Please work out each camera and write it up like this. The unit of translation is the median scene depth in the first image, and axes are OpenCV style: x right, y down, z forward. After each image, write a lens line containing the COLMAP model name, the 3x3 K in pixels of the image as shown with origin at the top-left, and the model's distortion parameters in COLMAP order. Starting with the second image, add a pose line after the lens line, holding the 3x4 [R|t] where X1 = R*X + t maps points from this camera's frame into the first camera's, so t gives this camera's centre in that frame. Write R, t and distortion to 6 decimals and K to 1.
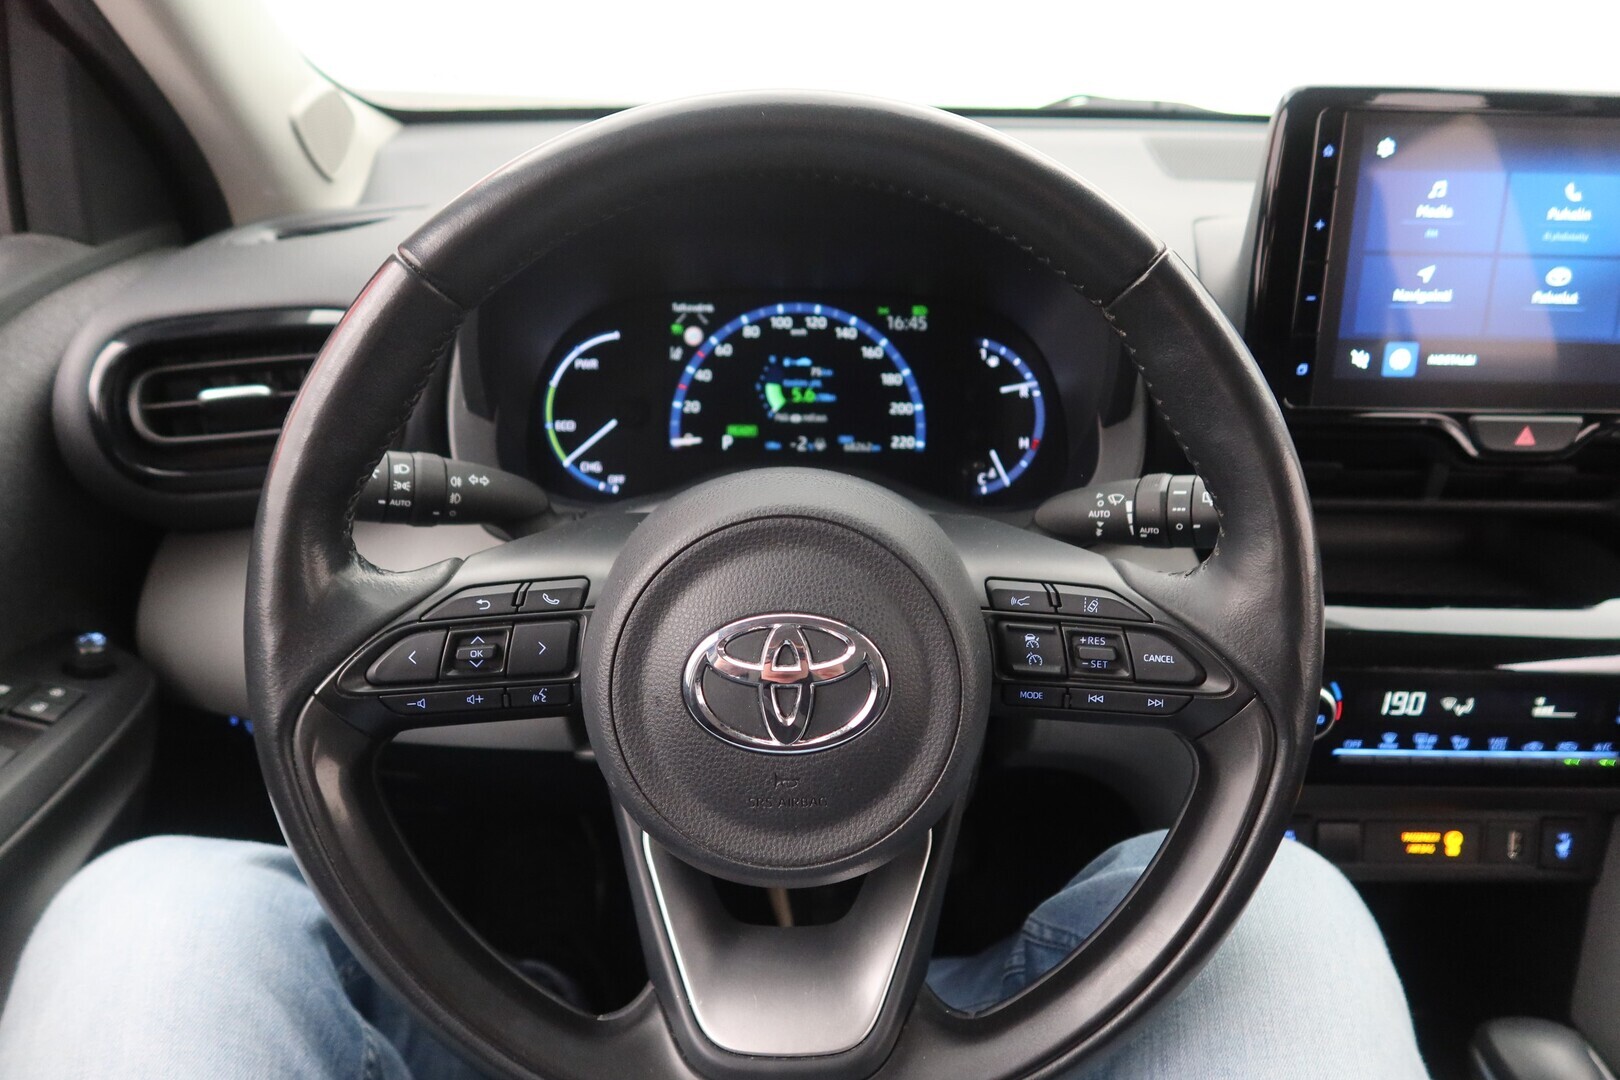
lens RADIAL K [[1129.5, 0, 812.8], [0, 1129.5, 527.9], [0, 0, 1]] dist [-0.005663, -0.001932]
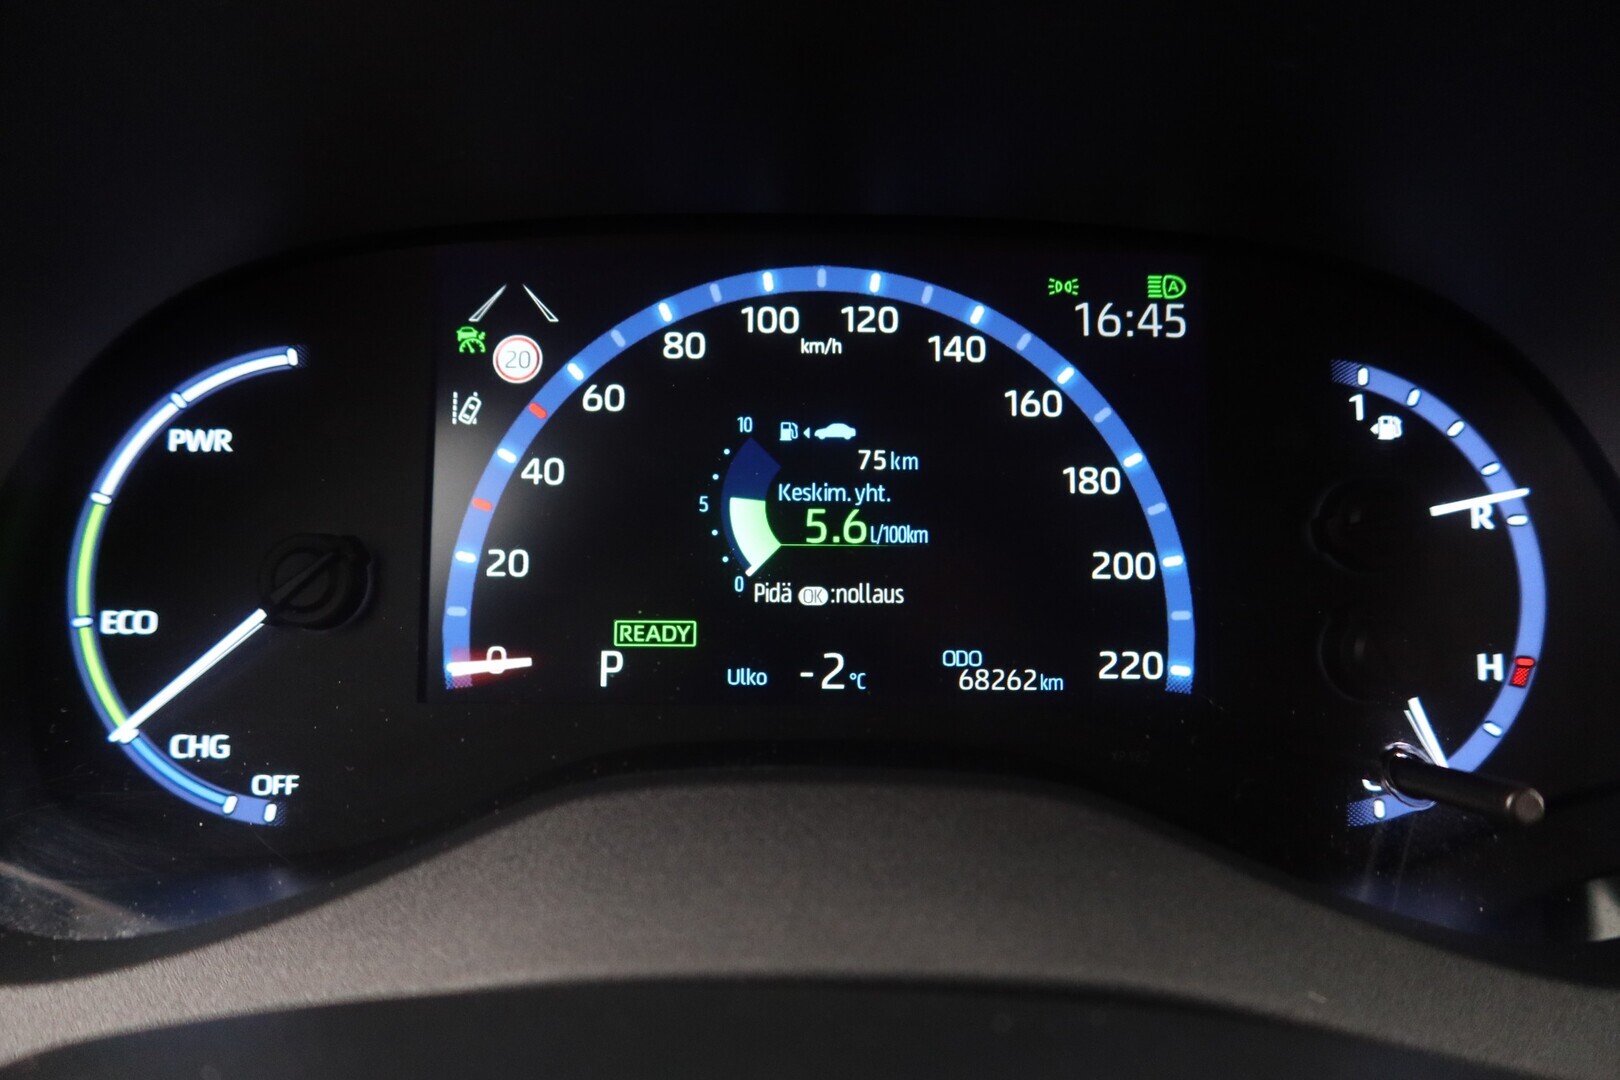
lens RADIAL K [[1129.5, 0, 808.4], [0, 1129.5, 543.8], [0, 0, 1]] dist [-0.005663, -0.001932]
pose [[0.999976, -0.004271, -0.005405, -0.014753], [0.003753, 0.995713, -0.092417, -0.081401], [0.005777, 0.092395, 0.995706, 0.661593]]
